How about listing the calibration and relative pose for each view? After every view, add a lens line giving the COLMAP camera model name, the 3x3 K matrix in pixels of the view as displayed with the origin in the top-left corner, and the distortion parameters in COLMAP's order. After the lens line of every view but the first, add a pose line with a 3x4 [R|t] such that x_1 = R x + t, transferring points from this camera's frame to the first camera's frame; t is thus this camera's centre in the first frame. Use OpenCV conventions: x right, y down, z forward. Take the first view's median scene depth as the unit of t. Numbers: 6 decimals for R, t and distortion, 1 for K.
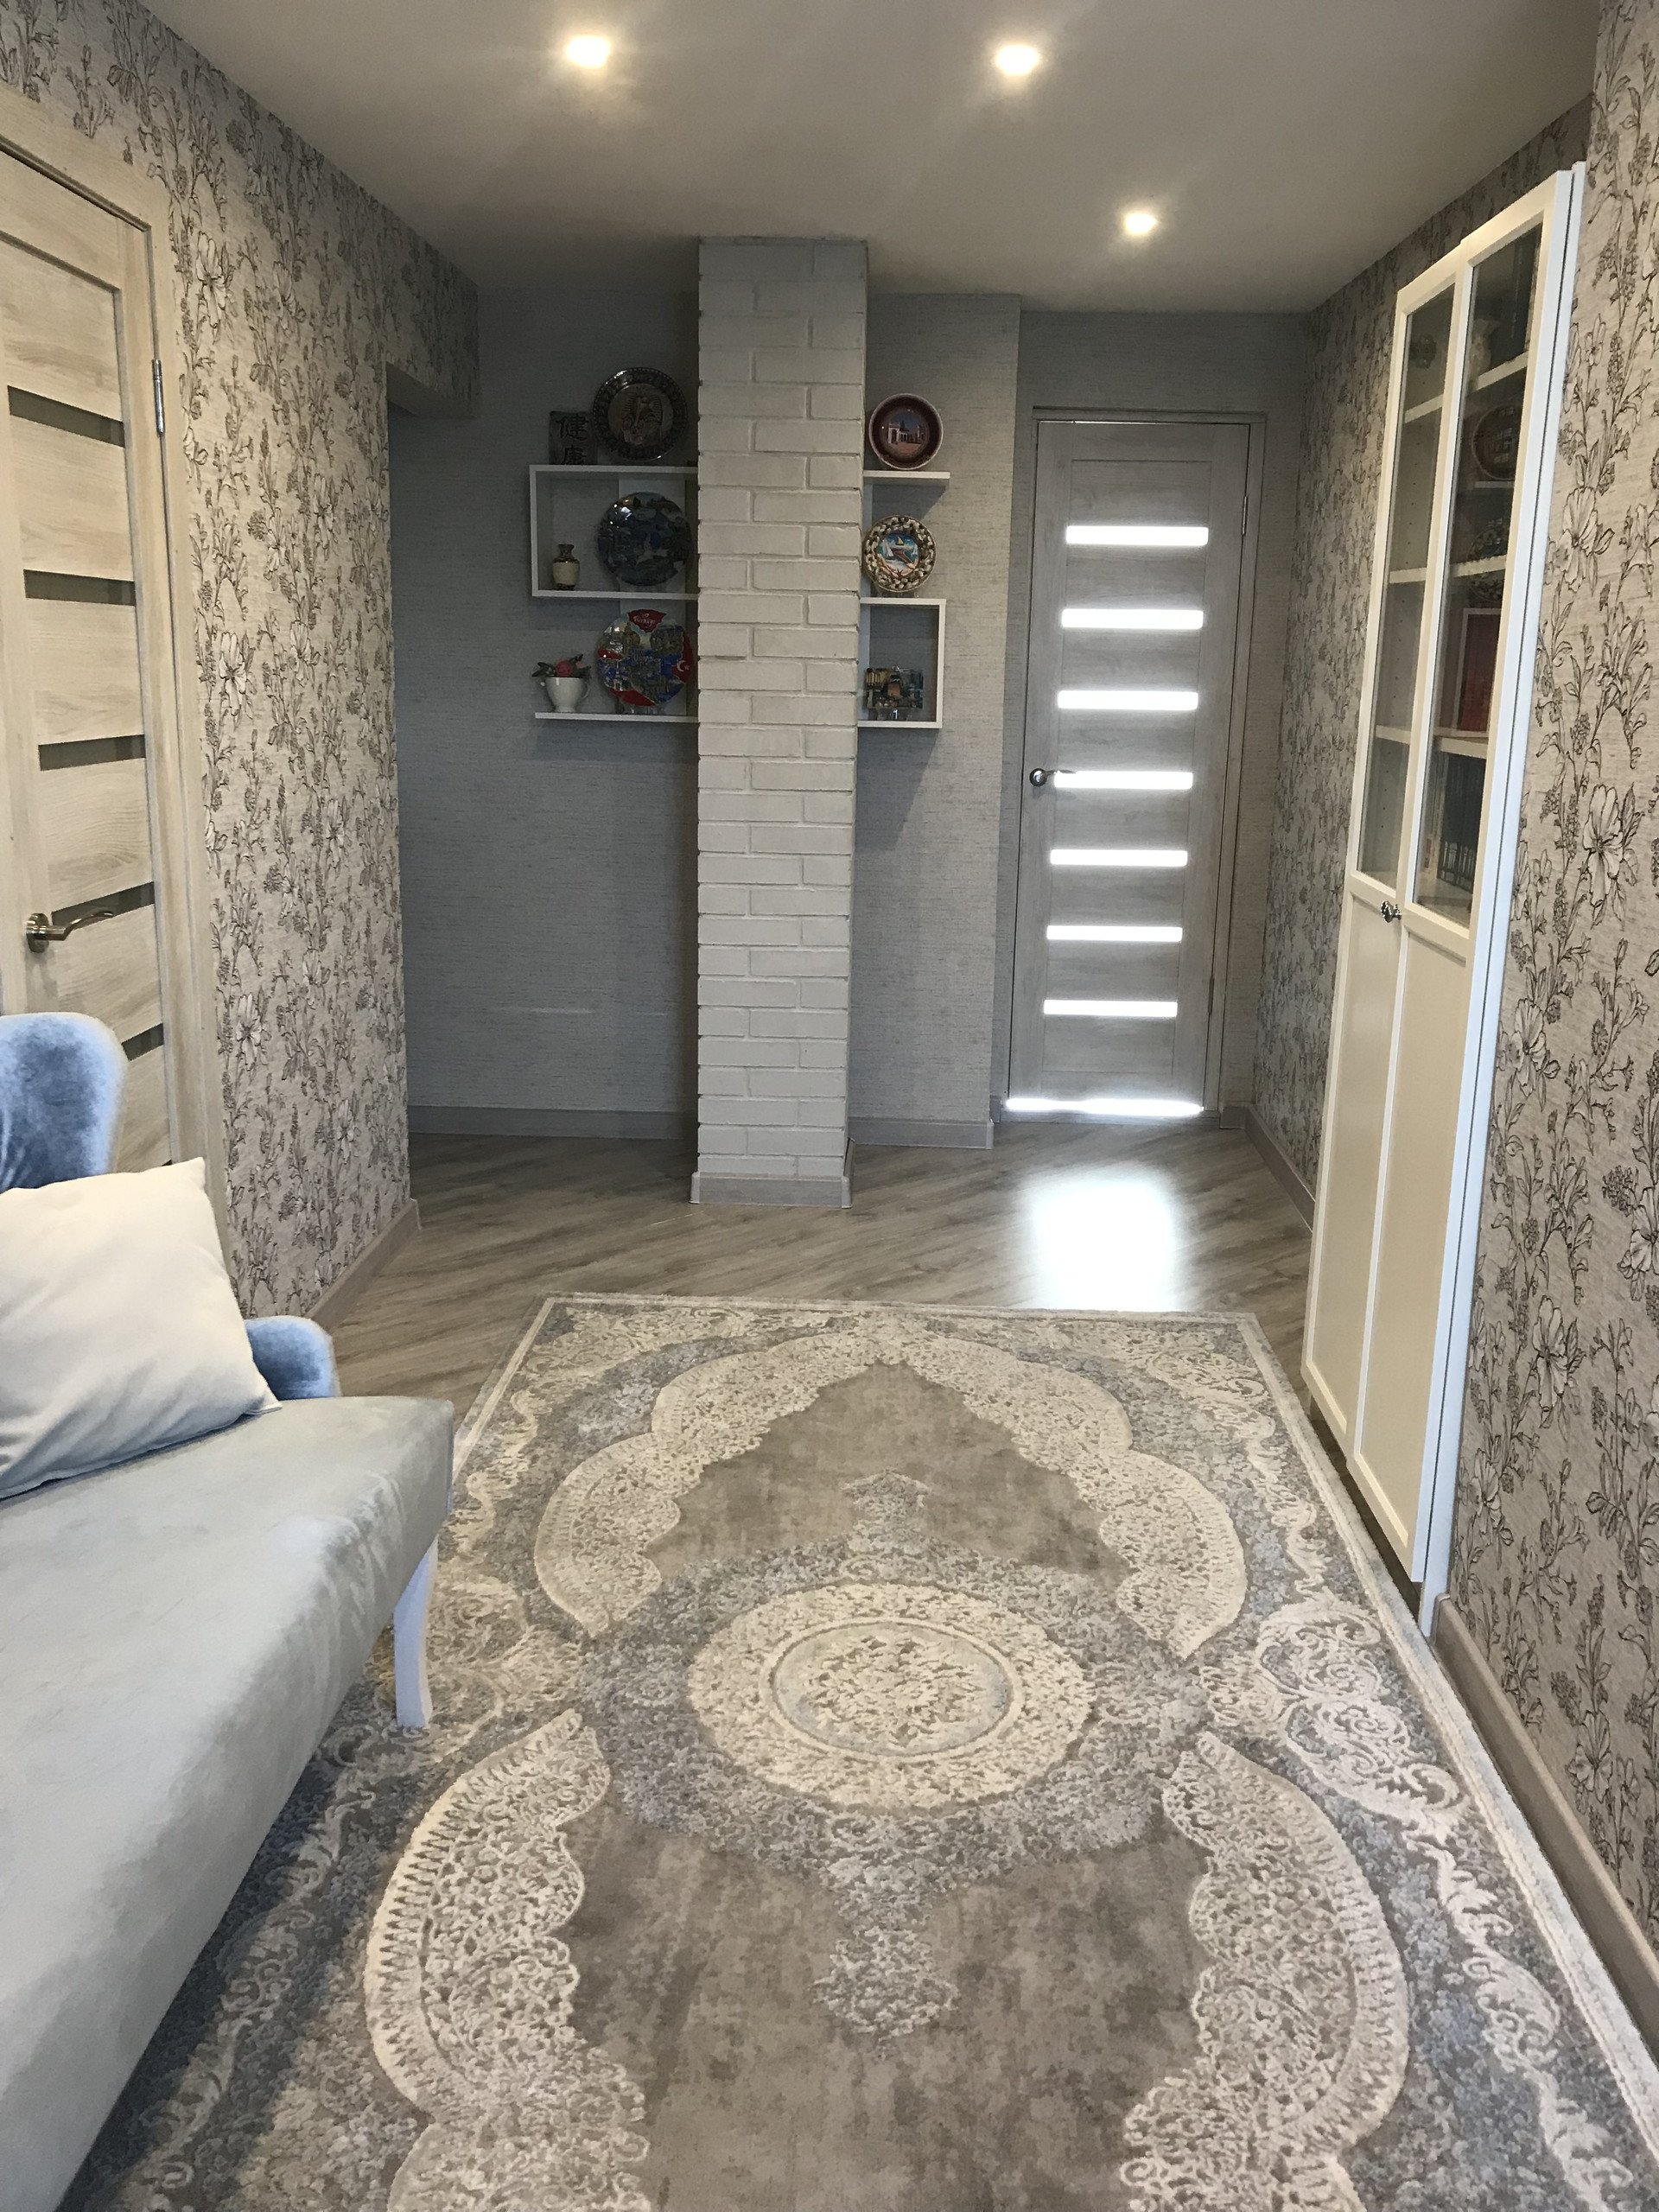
lens RADIAL K [[1822.8, 0, 833.5], [0, 1822.8, 1101.2], [0, 0, 1]] dist [-0.000722, 0.014894]
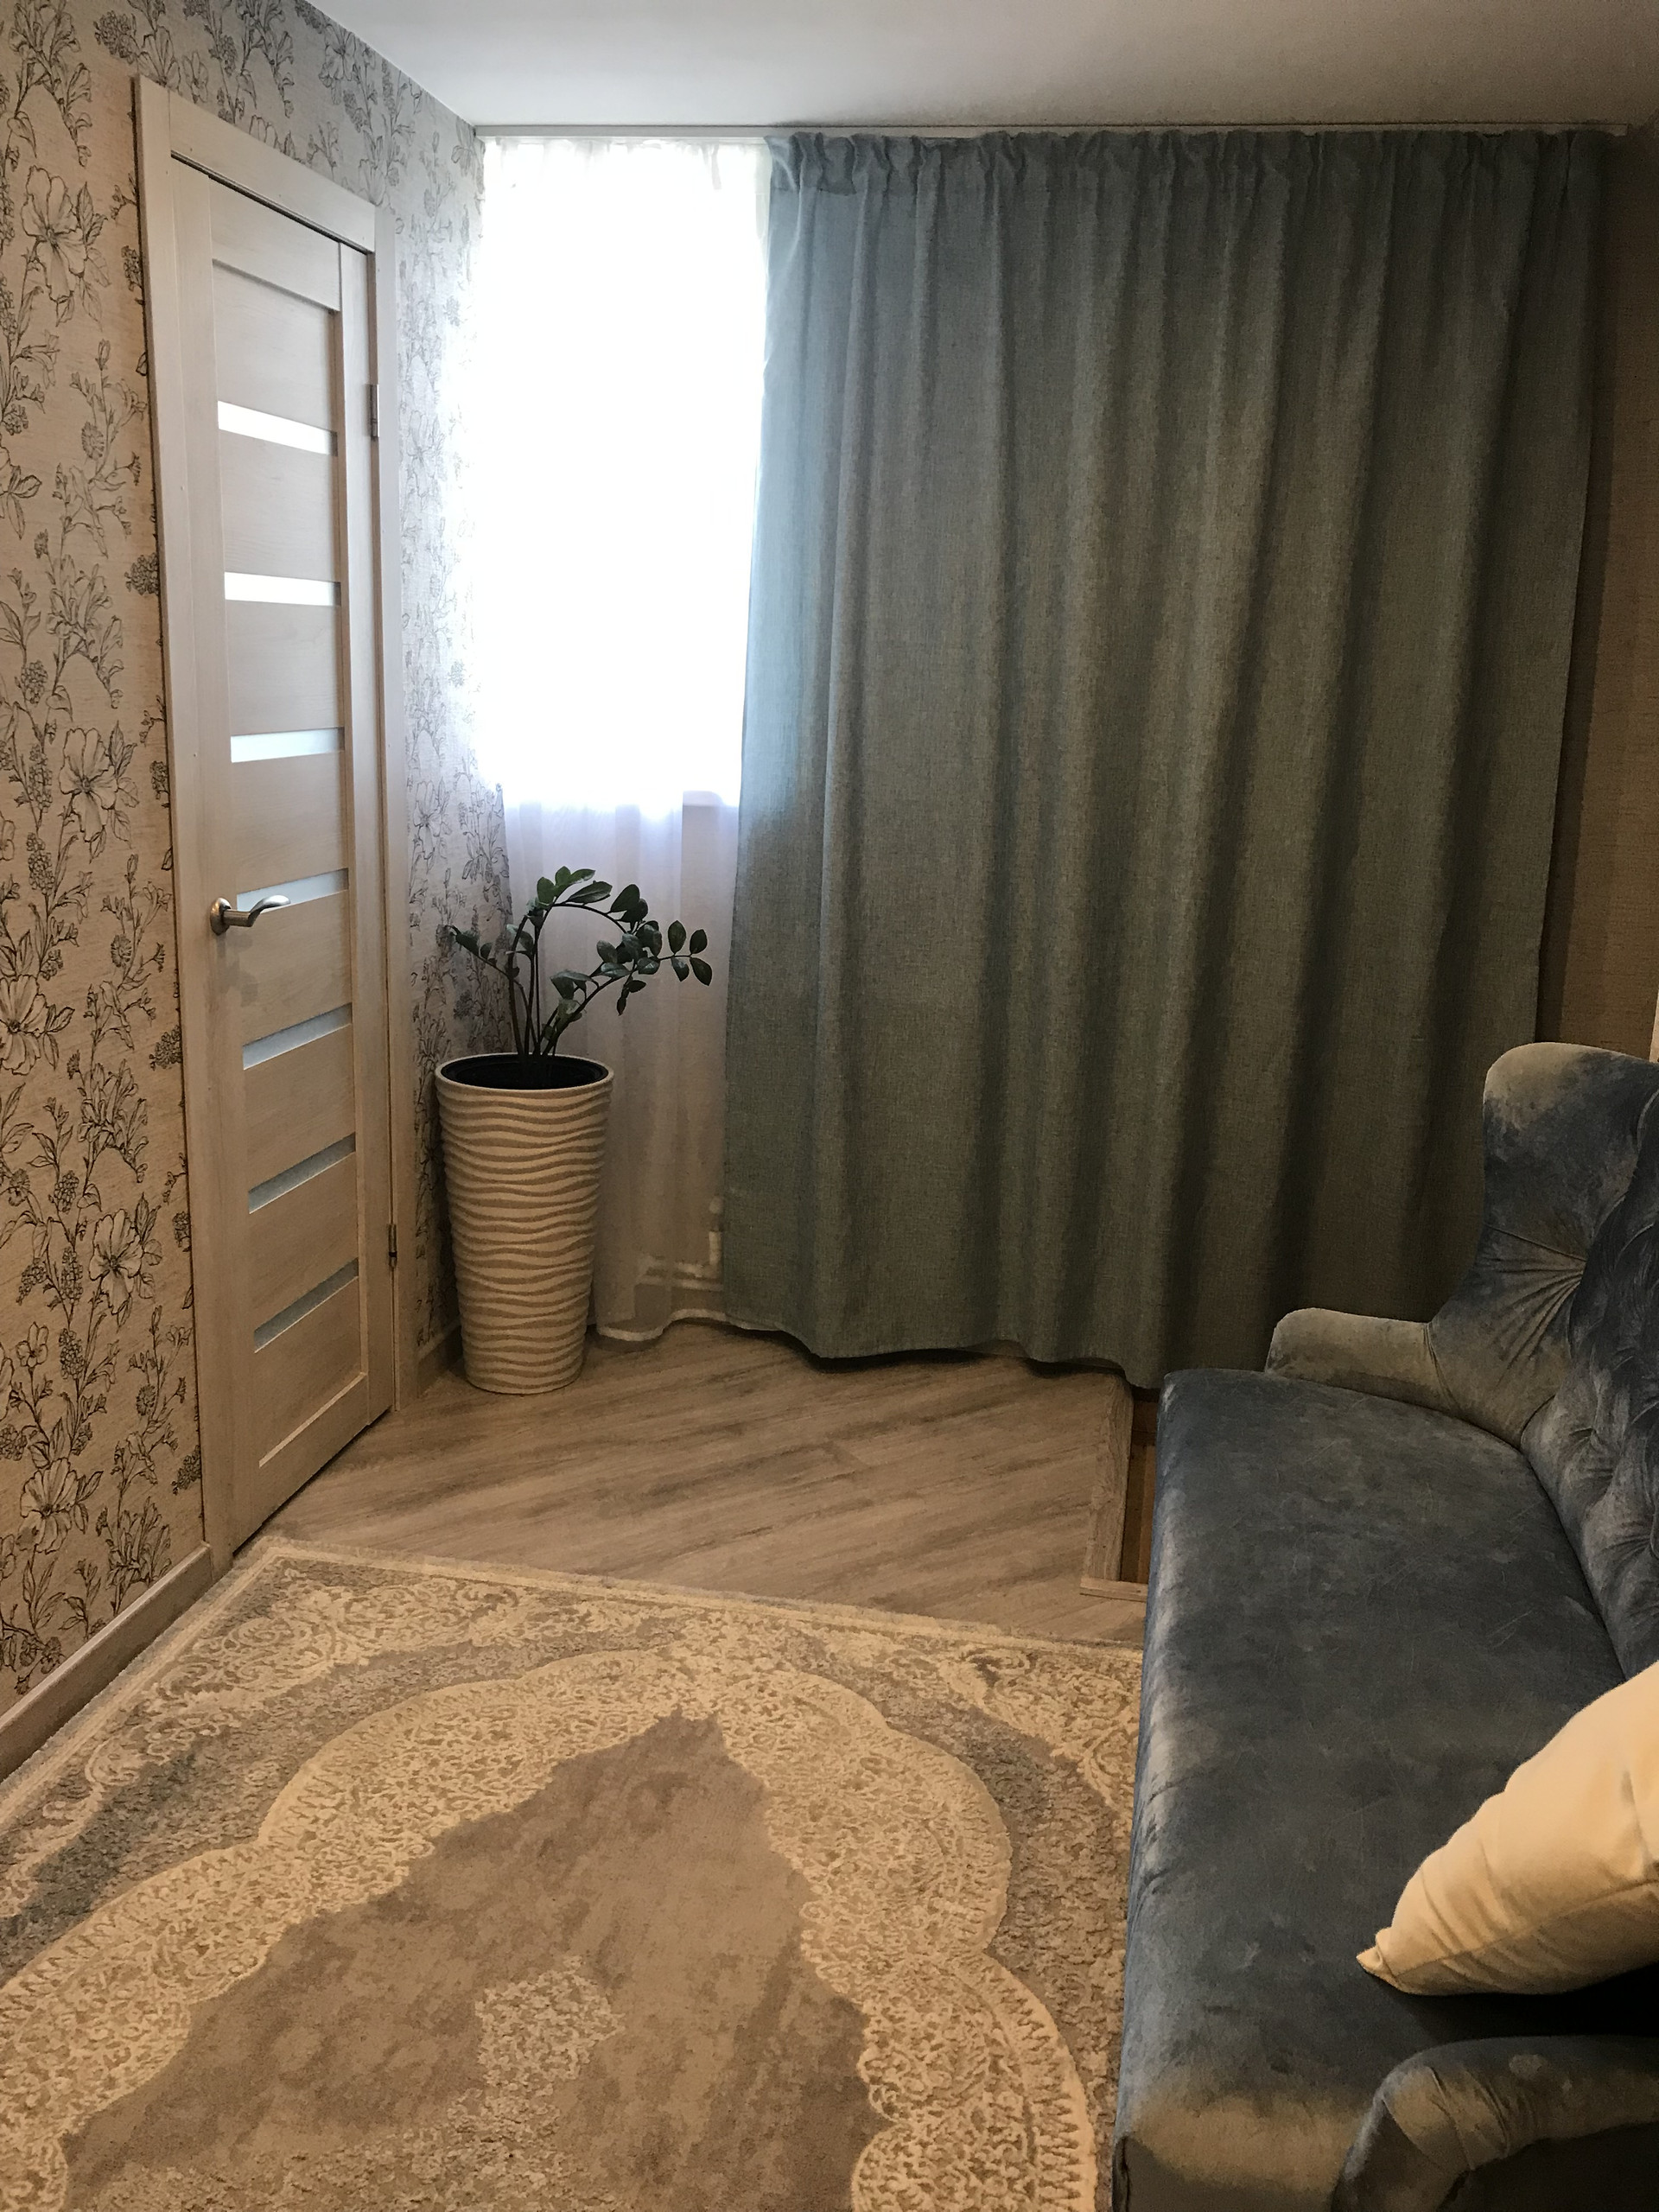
lens RADIAL K [[1822.8, 0, 833.5], [0, 1822.8, 1101.2], [0, 0, 1]] dist [-0.000722, 0.014894]
pose [[-0.987214, -0.095097, 0.127923, -0.199864], [-0.027077, 0.890923, 0.453346, -0.392535], [-0.157081, 0.444086, -0.882107, 1.608554]]
